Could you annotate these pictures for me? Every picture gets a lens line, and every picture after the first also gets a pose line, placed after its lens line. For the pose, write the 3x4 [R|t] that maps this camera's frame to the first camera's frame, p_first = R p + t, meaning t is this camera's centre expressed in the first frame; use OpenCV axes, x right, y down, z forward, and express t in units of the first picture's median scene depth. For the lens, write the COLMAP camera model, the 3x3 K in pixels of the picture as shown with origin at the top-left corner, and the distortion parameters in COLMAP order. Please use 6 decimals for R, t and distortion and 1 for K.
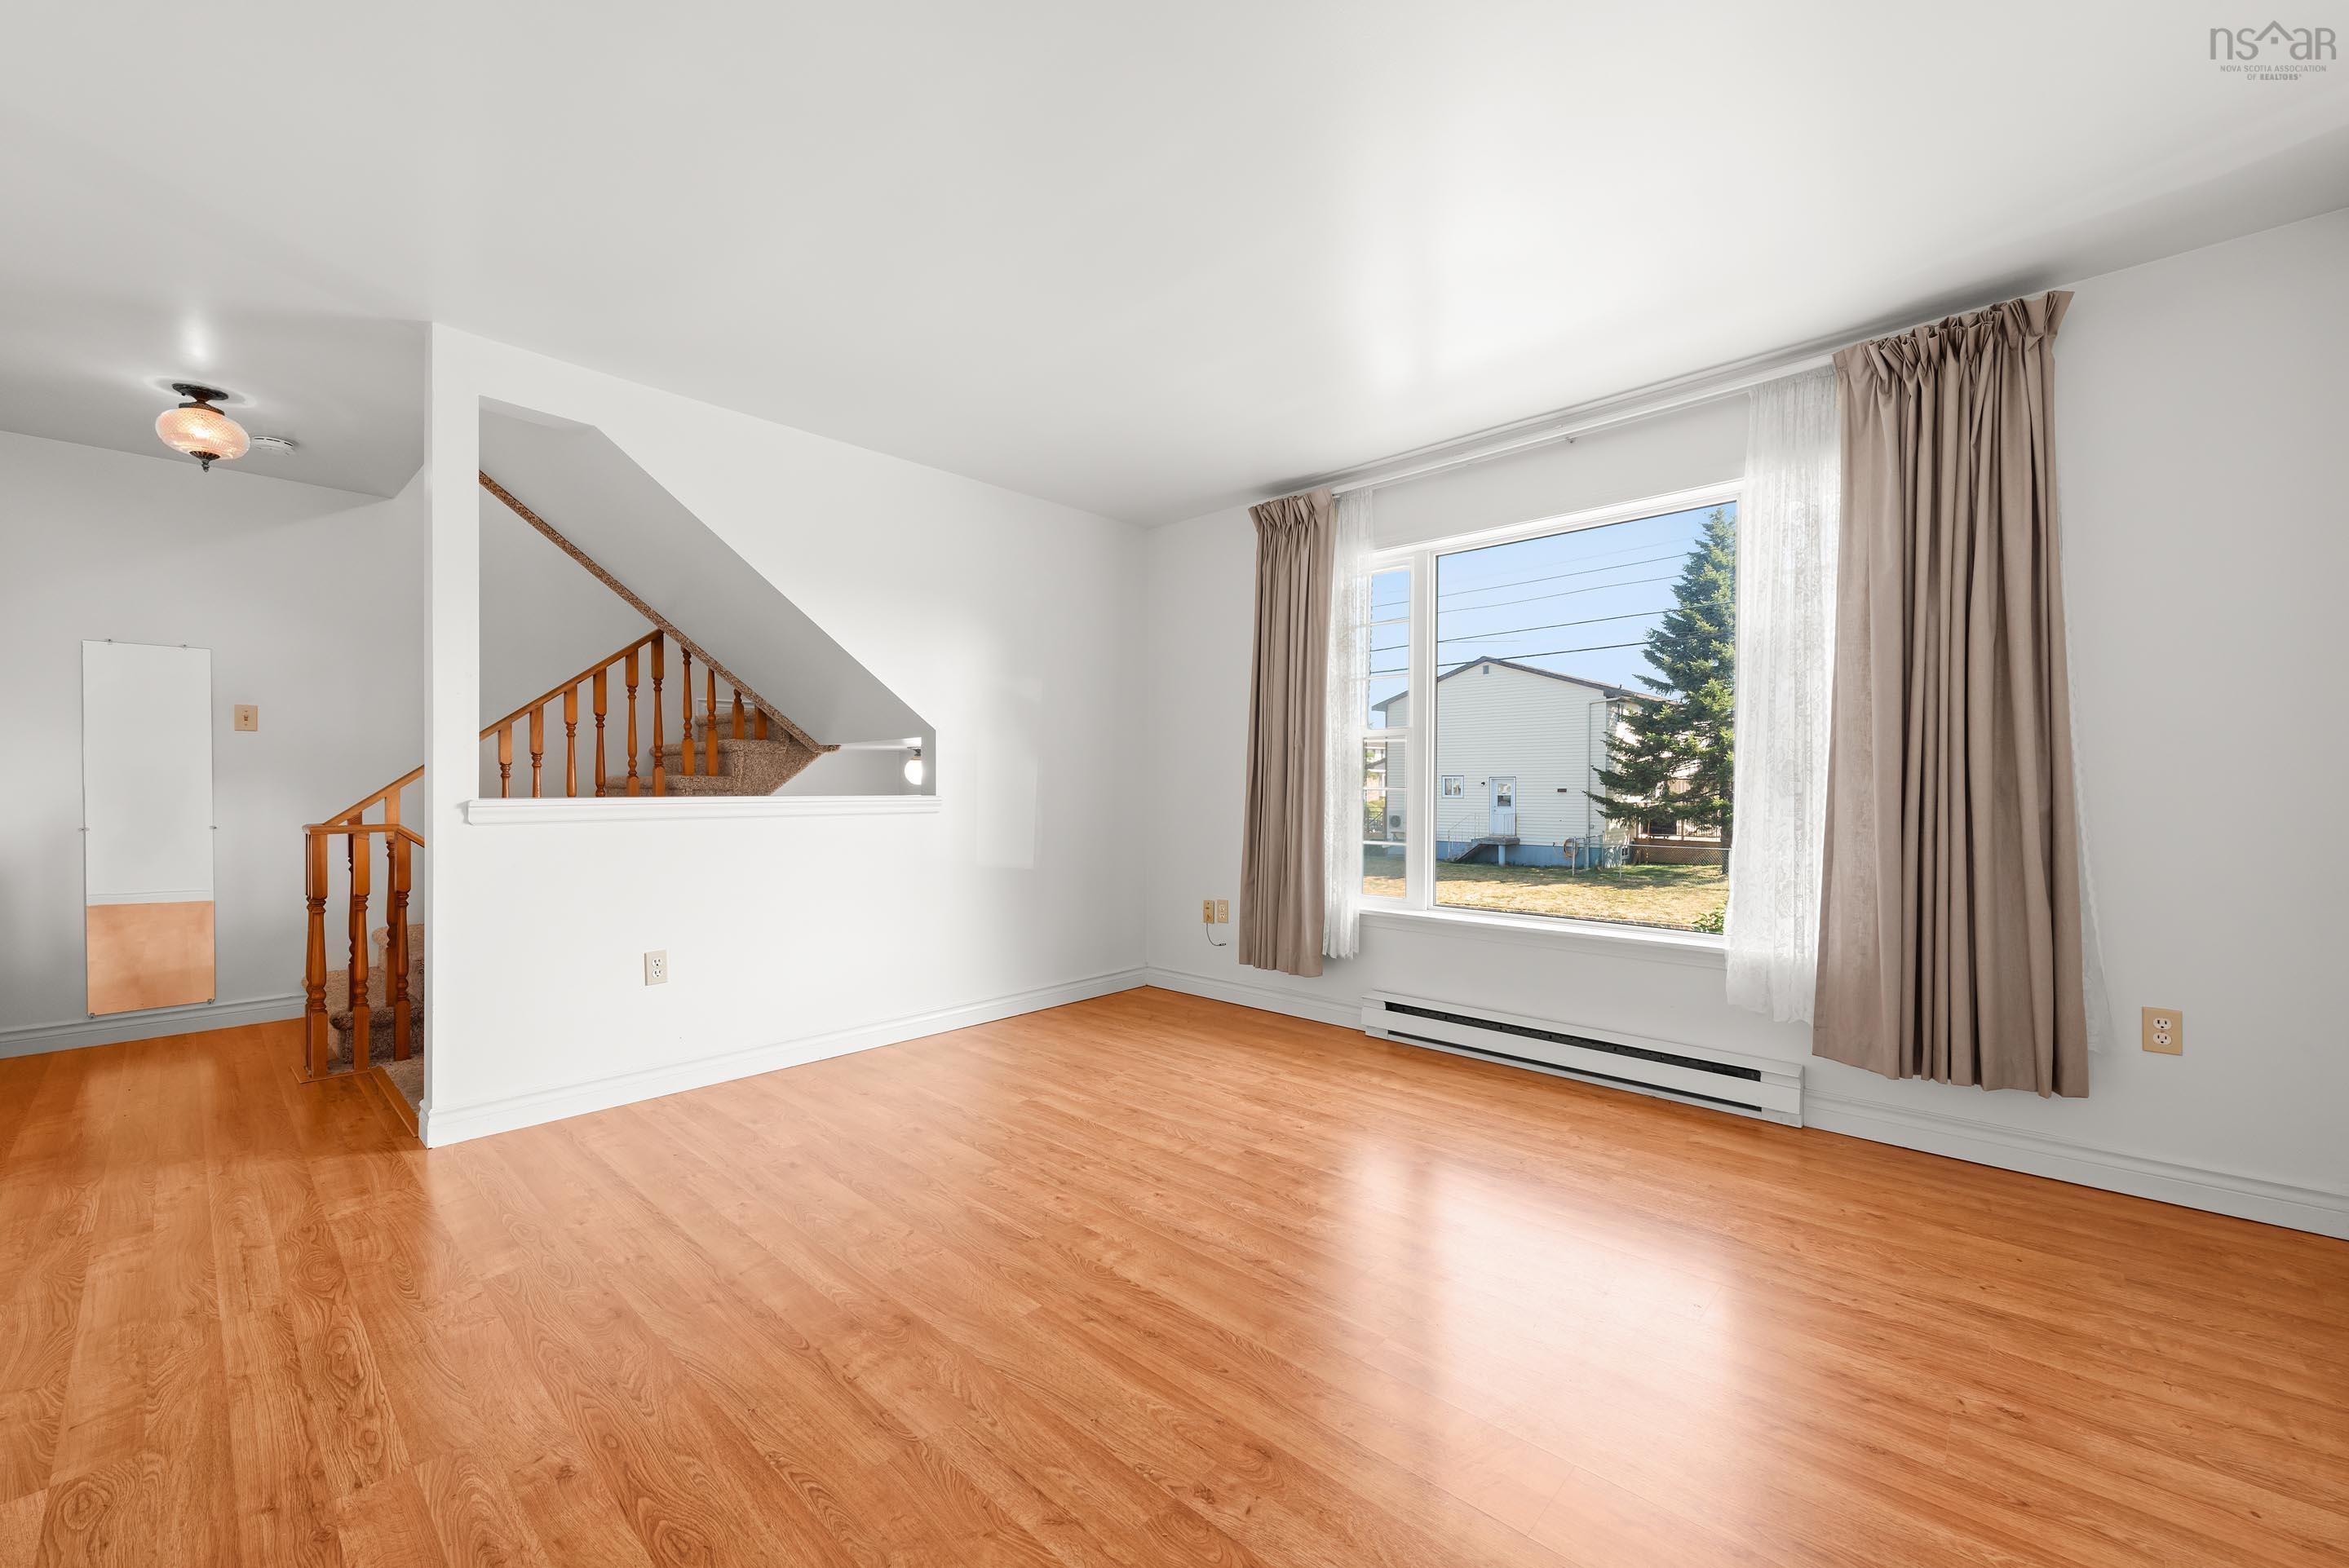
lens RADIAL K [[926.5, 0, 1174.2], [0, 926.5, 790.8], [0, 0, 1]] dist [0.015401, -0.001633]
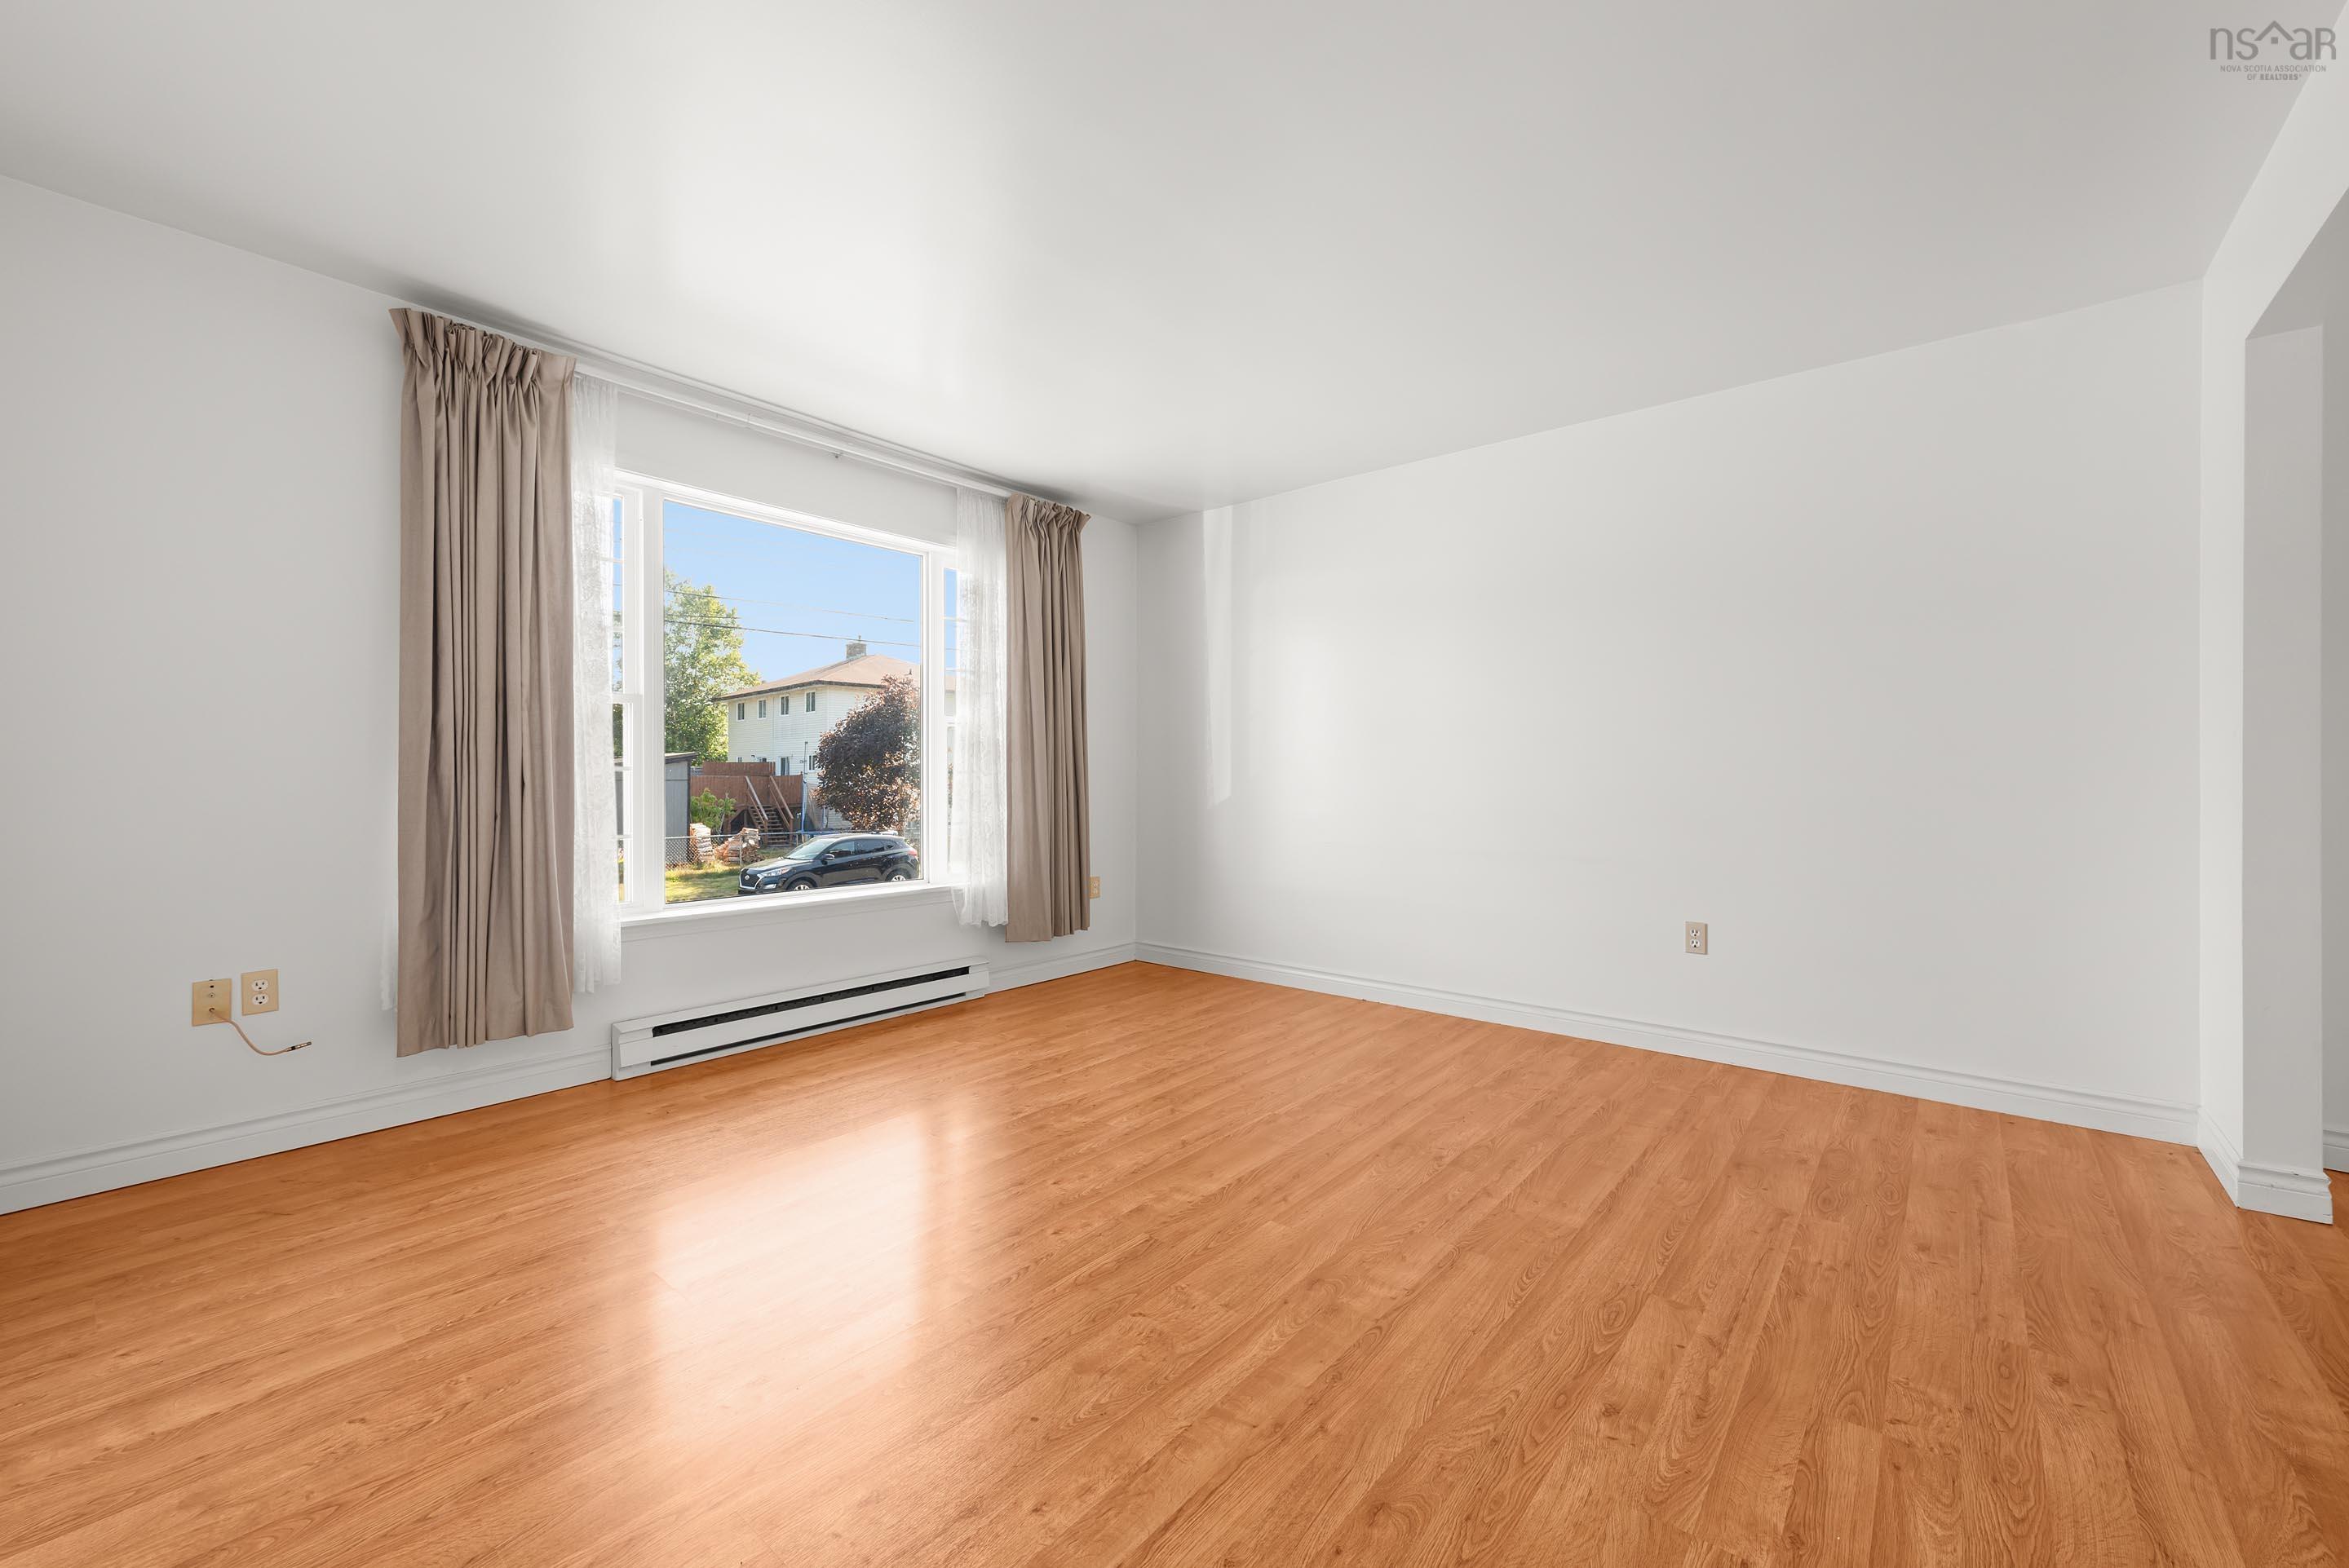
lens RADIAL K [[926.5, 0, 1184.8], [0, 926.5, 780.5], [0, 0, 1]] dist [0.015401, -0.001633]
pose [[-0.062108, -0.006258, 0.998050, -0.775819], [0.000507, 0.999980, 0.006302, 0.004074], [-0.998069, 0.000898, -0.062103, 0.718324]]
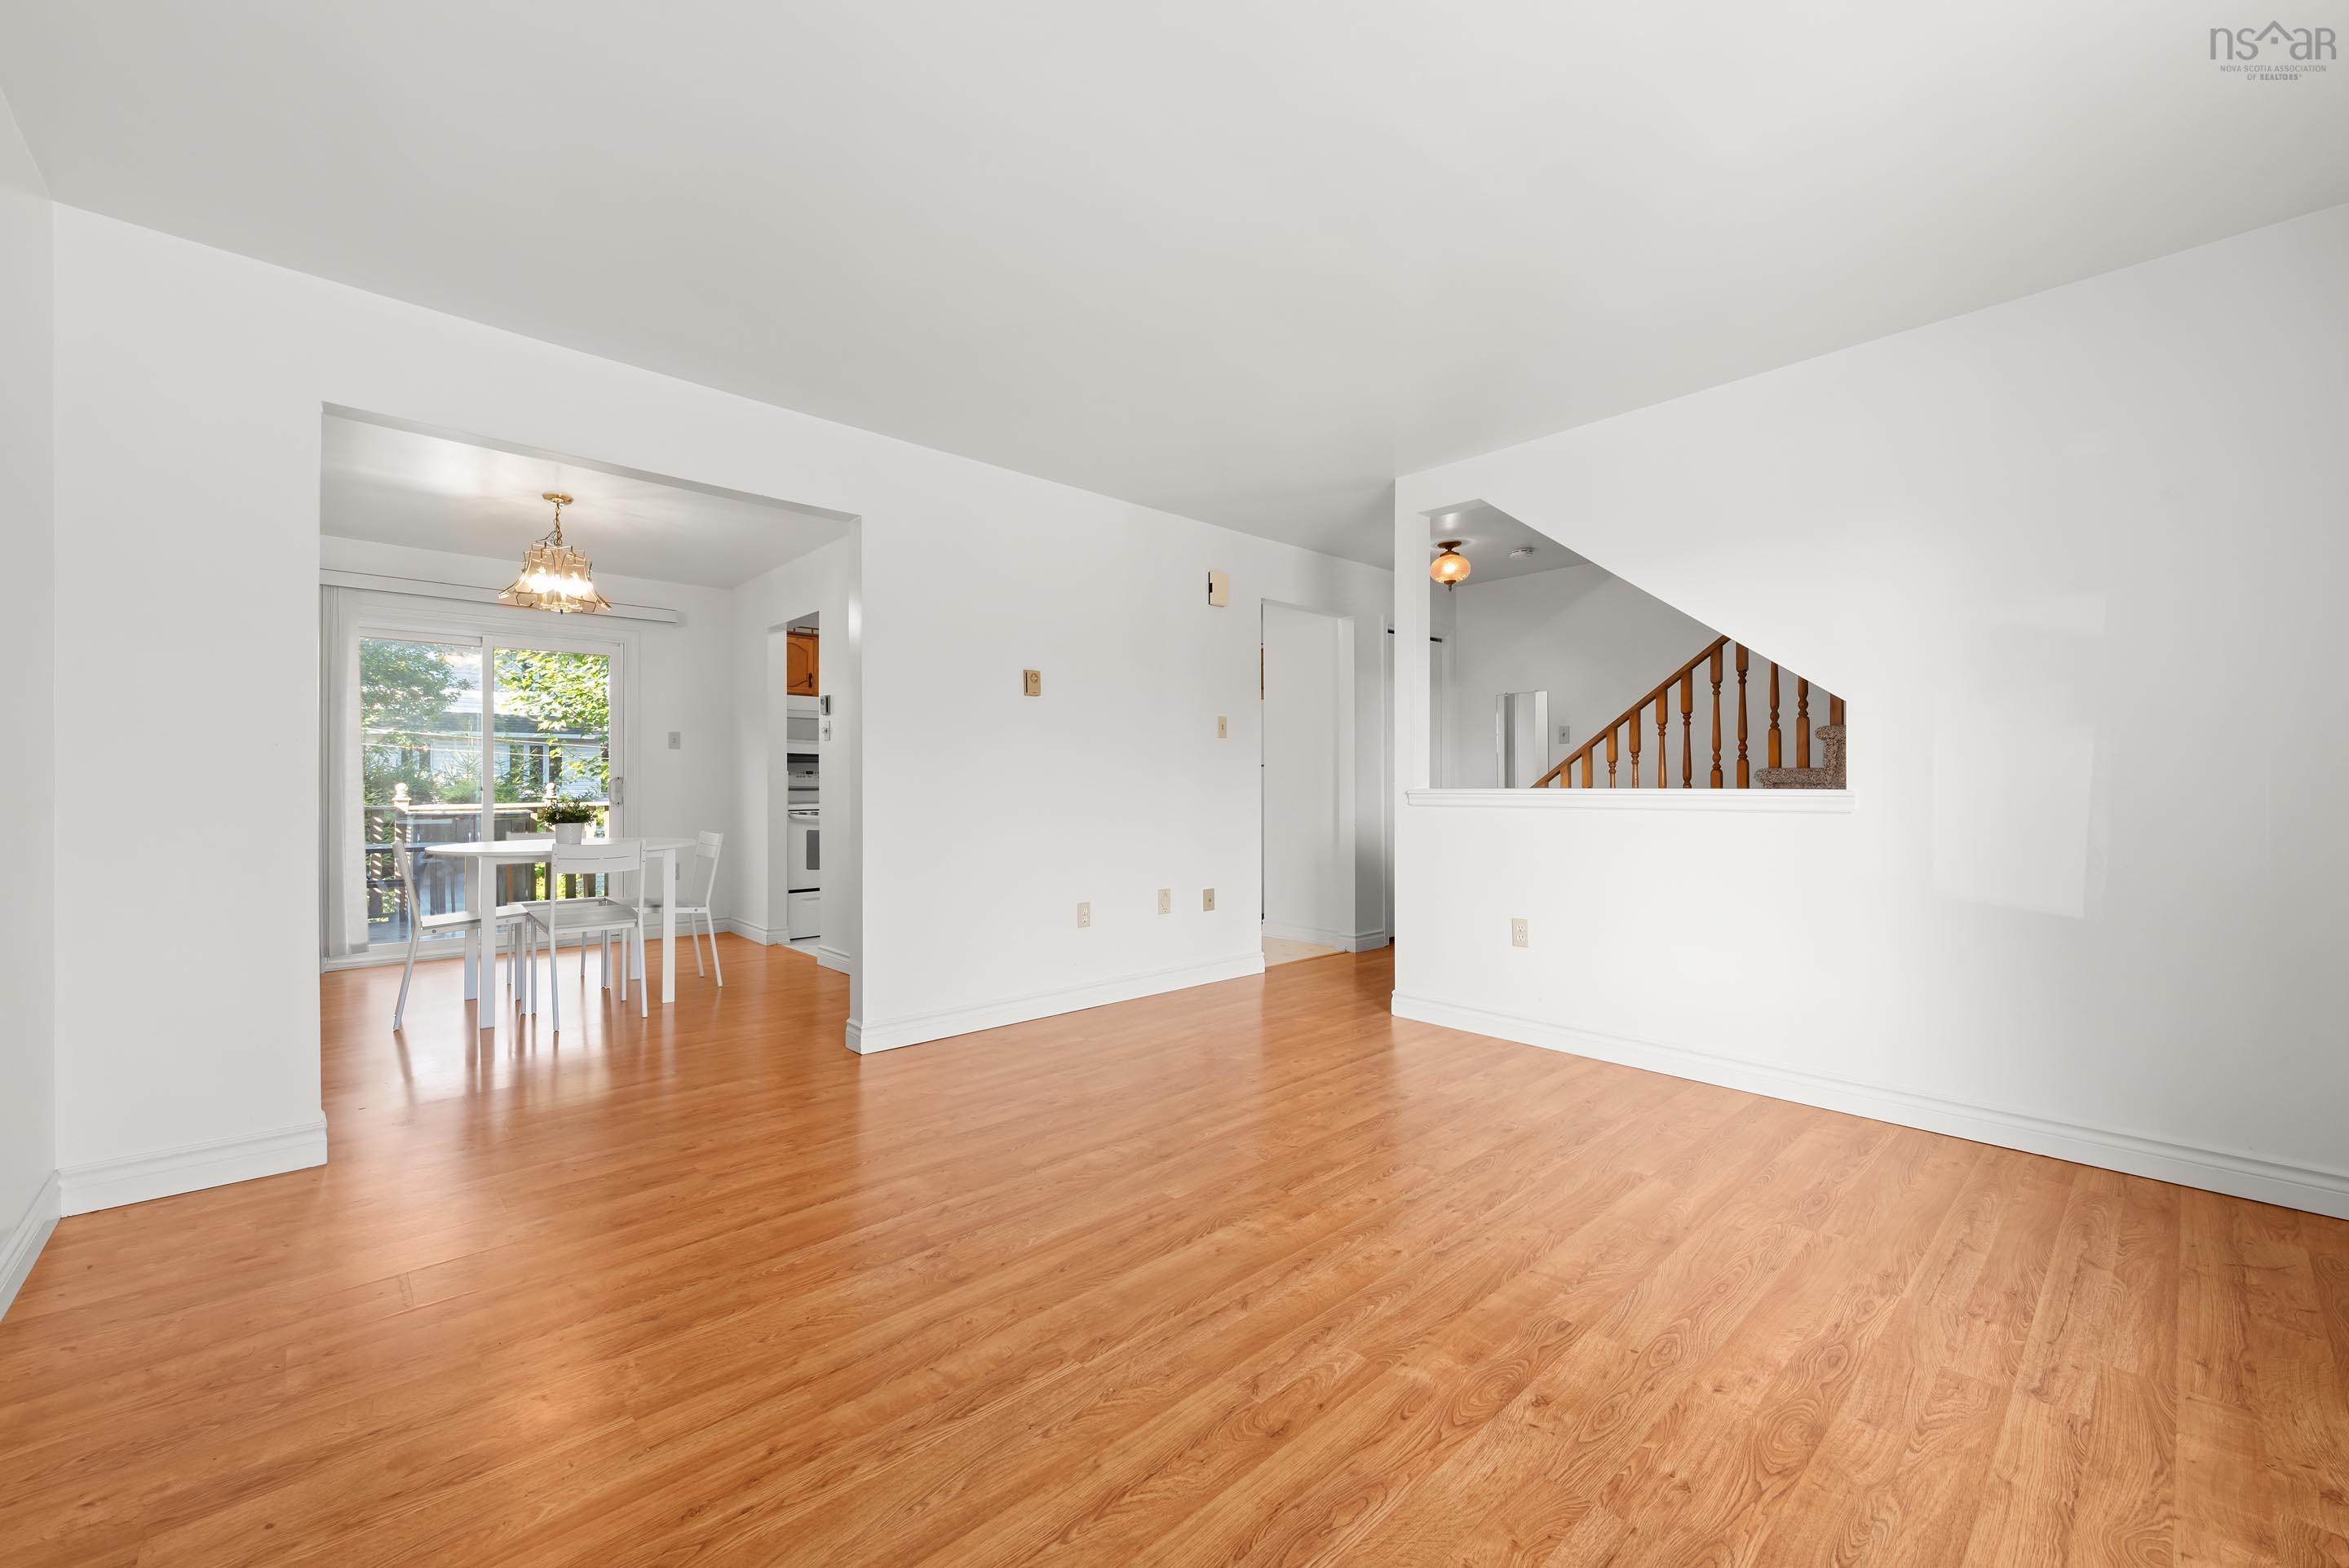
lens RADIAL K [[926.5, 0, 1184.2], [0, 926.5, 775.0], [0, 0, 1]] dist [0.015401, -0.001633]
pose [[-0.068670, -0.010870, -0.997580, 0.664849], [-0.002974, 0.999938, -0.010691, 0.004005], [0.997635, 0.002233, -0.068698, 0.669202]]
